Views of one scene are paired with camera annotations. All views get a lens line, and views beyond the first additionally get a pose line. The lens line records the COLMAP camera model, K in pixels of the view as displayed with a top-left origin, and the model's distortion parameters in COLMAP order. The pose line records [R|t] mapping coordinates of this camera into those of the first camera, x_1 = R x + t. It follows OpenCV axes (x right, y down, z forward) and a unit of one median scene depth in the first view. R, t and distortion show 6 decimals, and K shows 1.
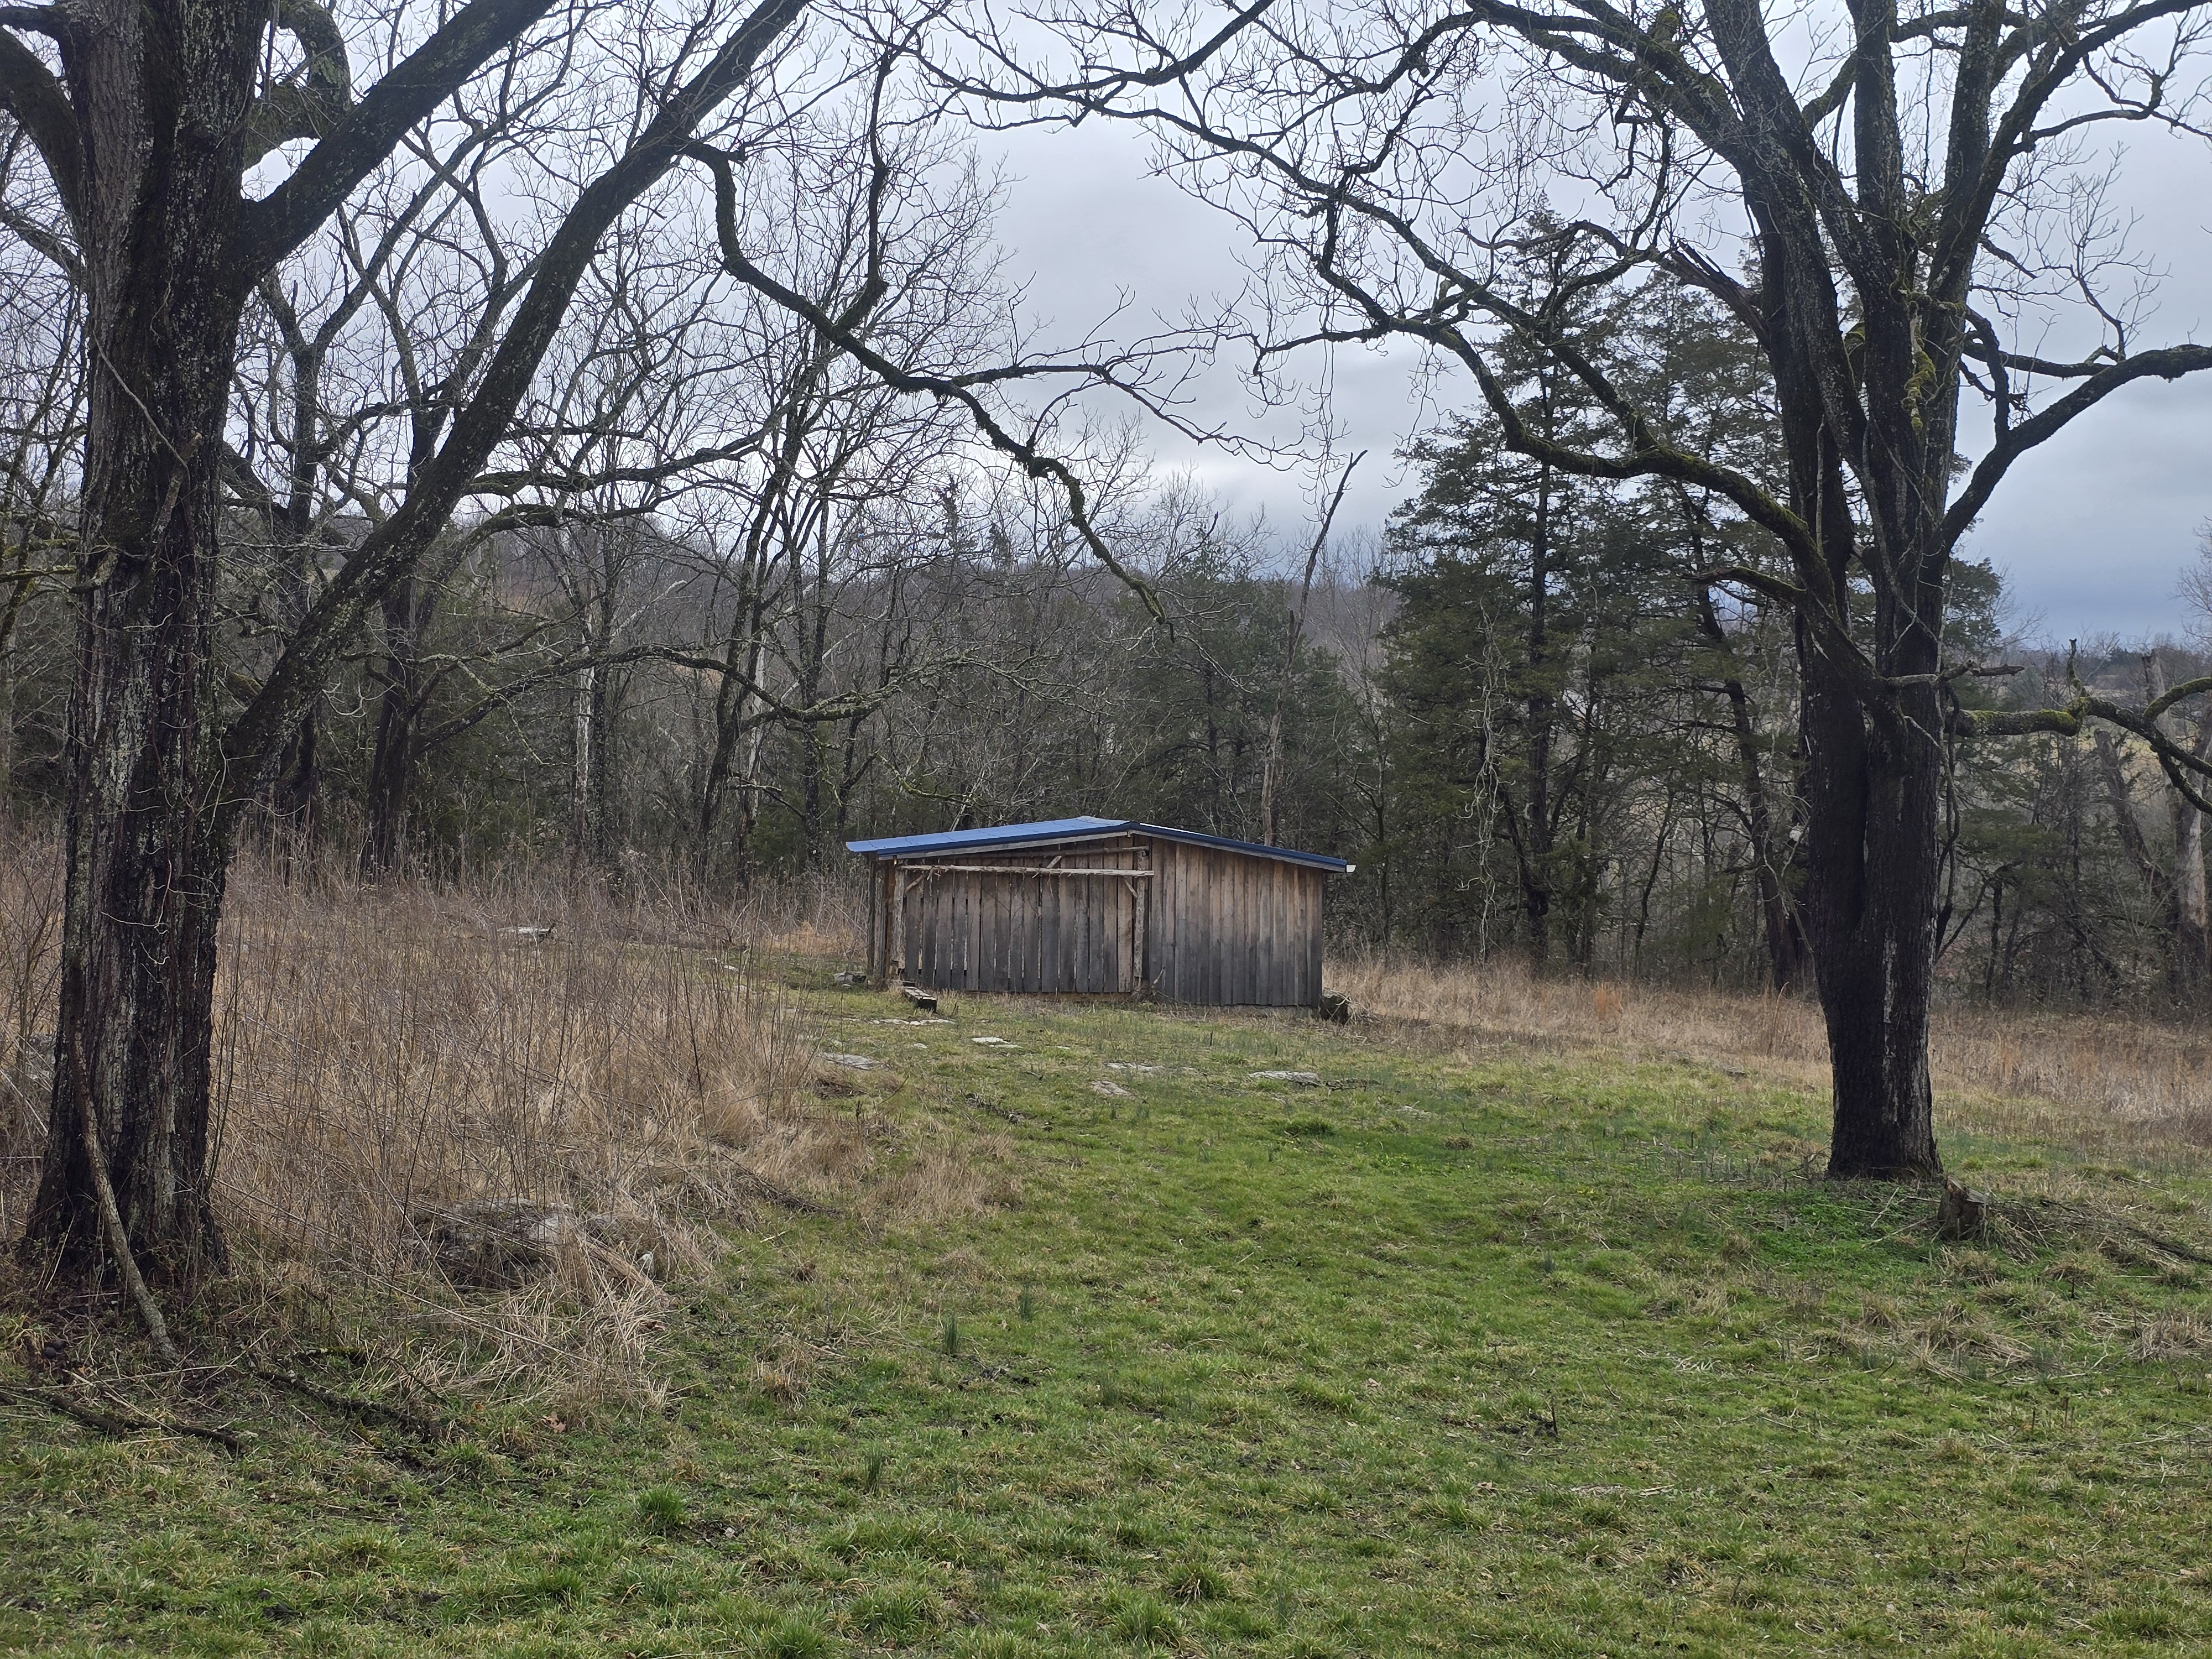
lens RADIAL K [[1477.5, 0, 1118.6], [0, 1477.5, 842.9], [0, 0, 1]] dist [-0.005178, -0.002266]
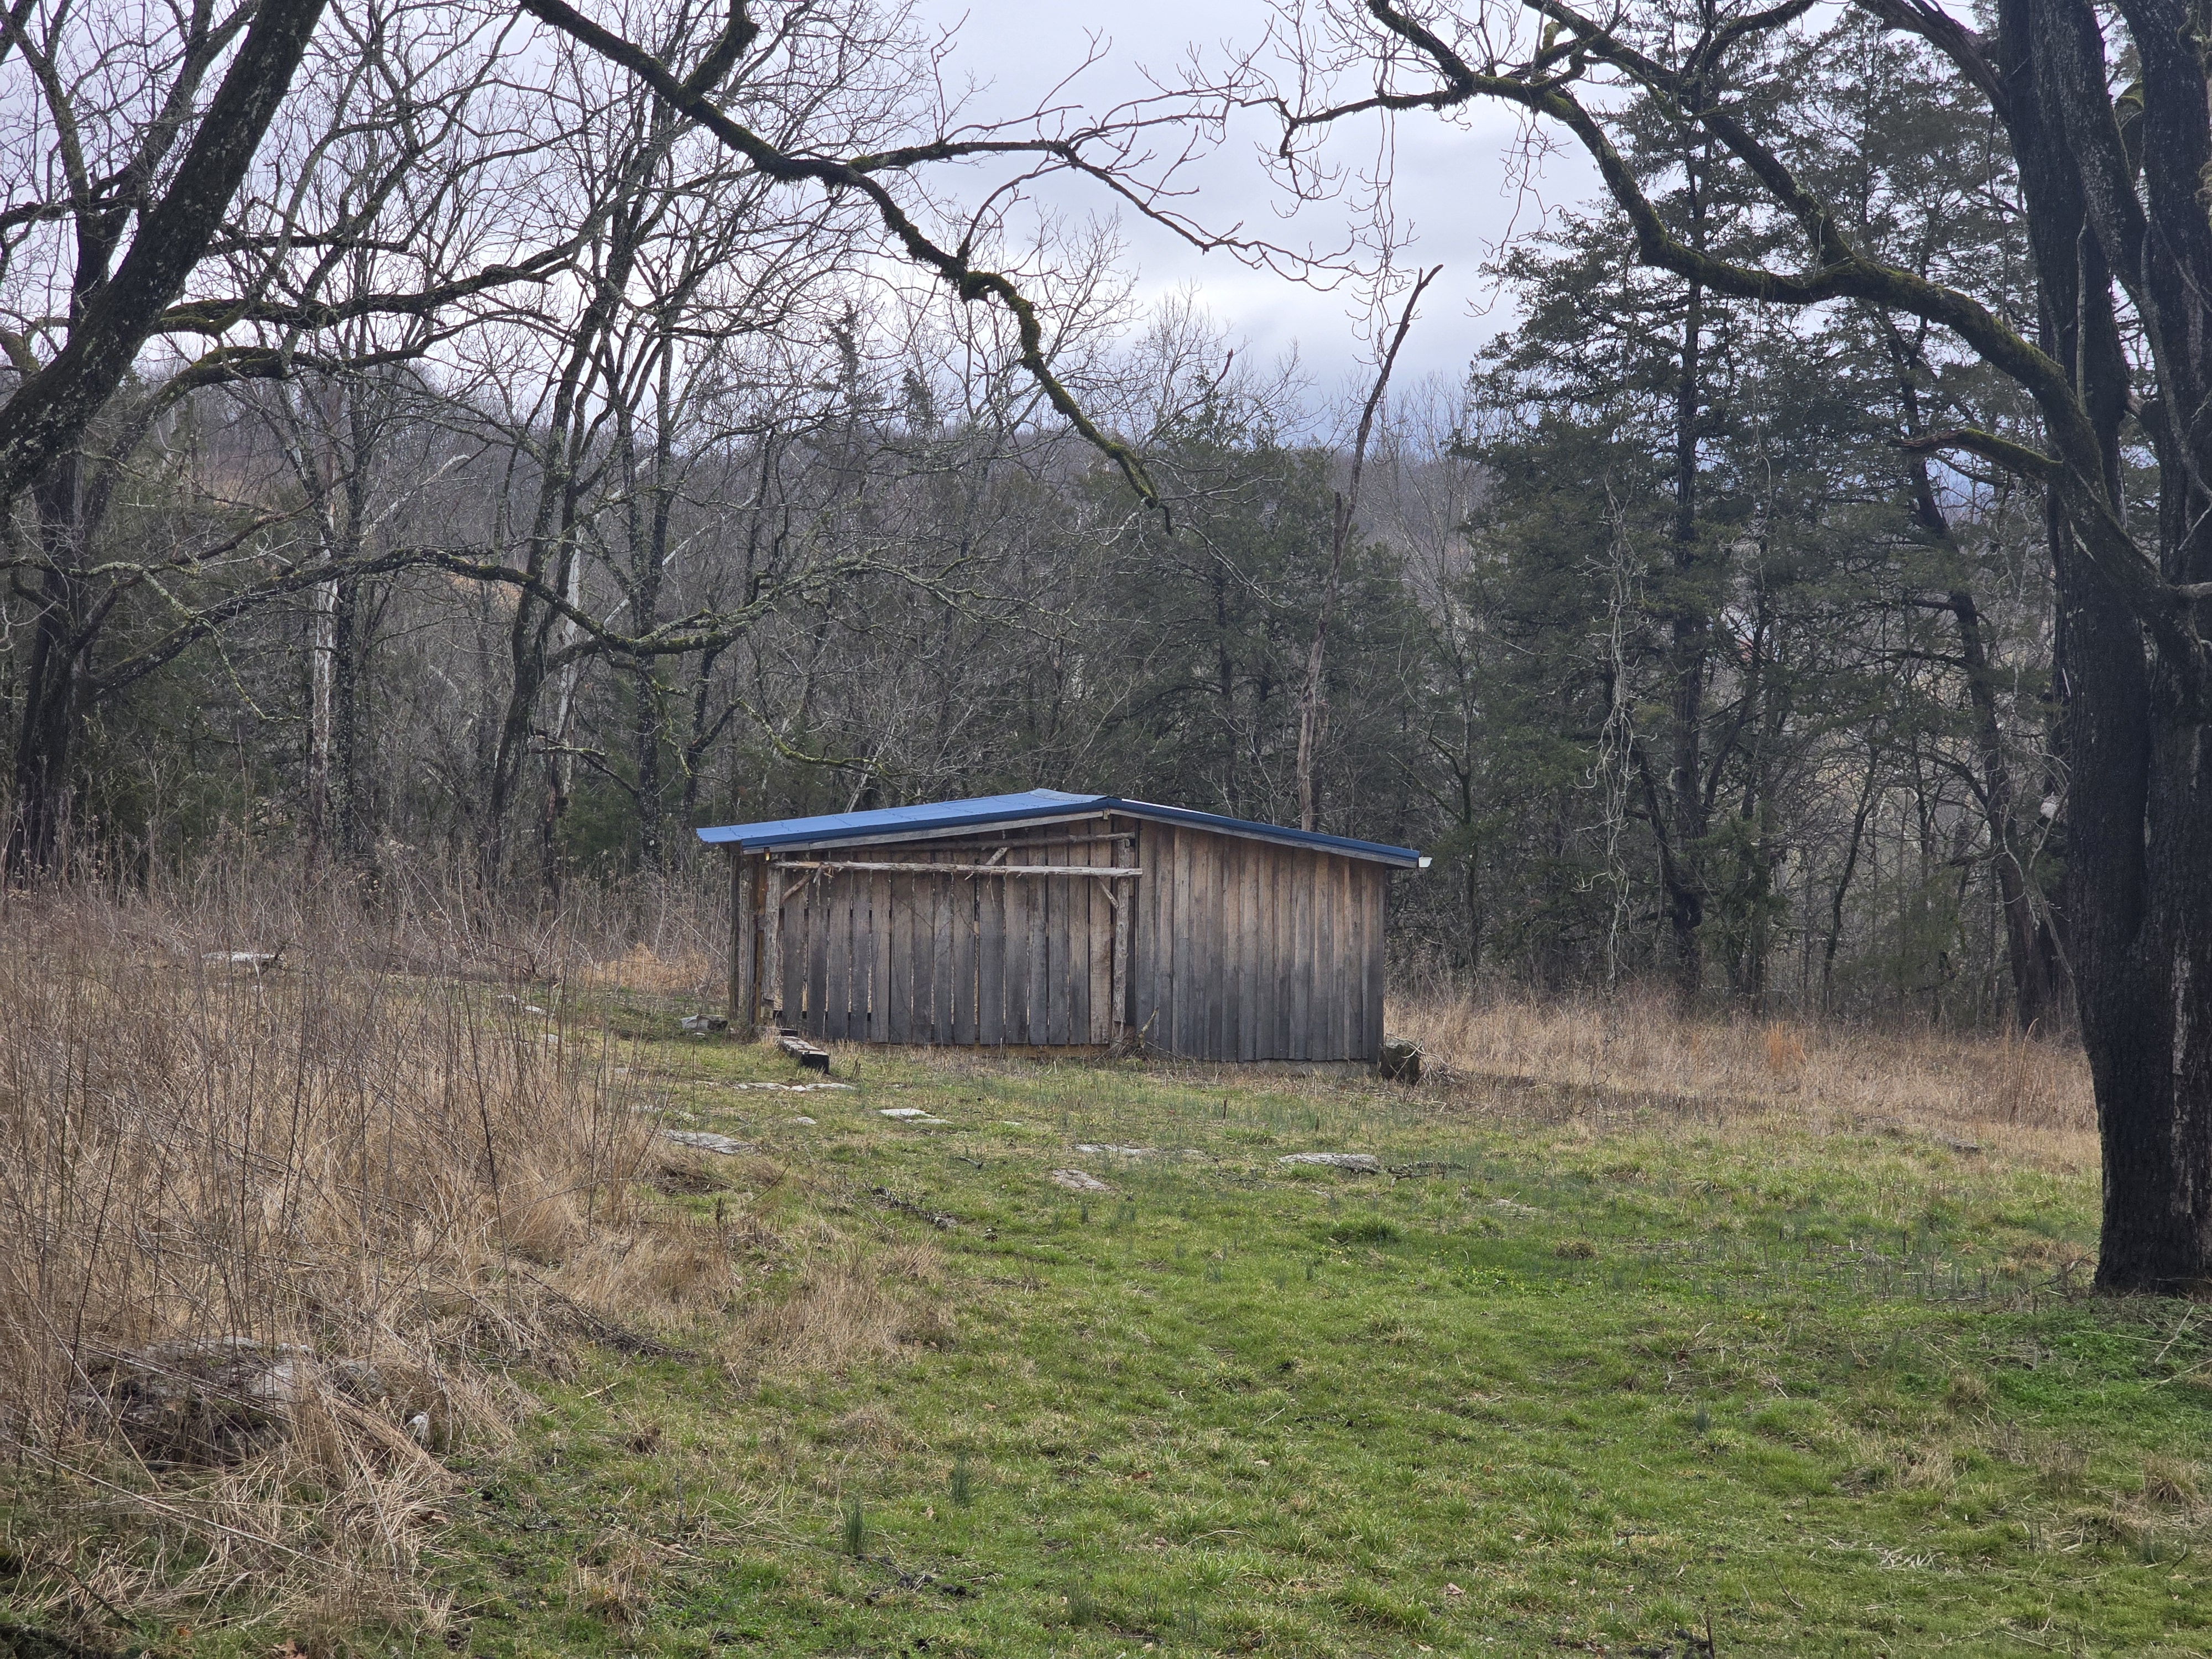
lens RADIAL K [[4451.6, 0, 1104.4], [0, 4451.6, 826.7], [0, 0, 1]] dist [0.077886, 0.000000]
pose [[0.999977, -0.004770, -0.004763, 0.016890], [0.004656, 0.999709, -0.023665, 0.050128], [0.004874, 0.023643, 0.999709, -1.114892]]
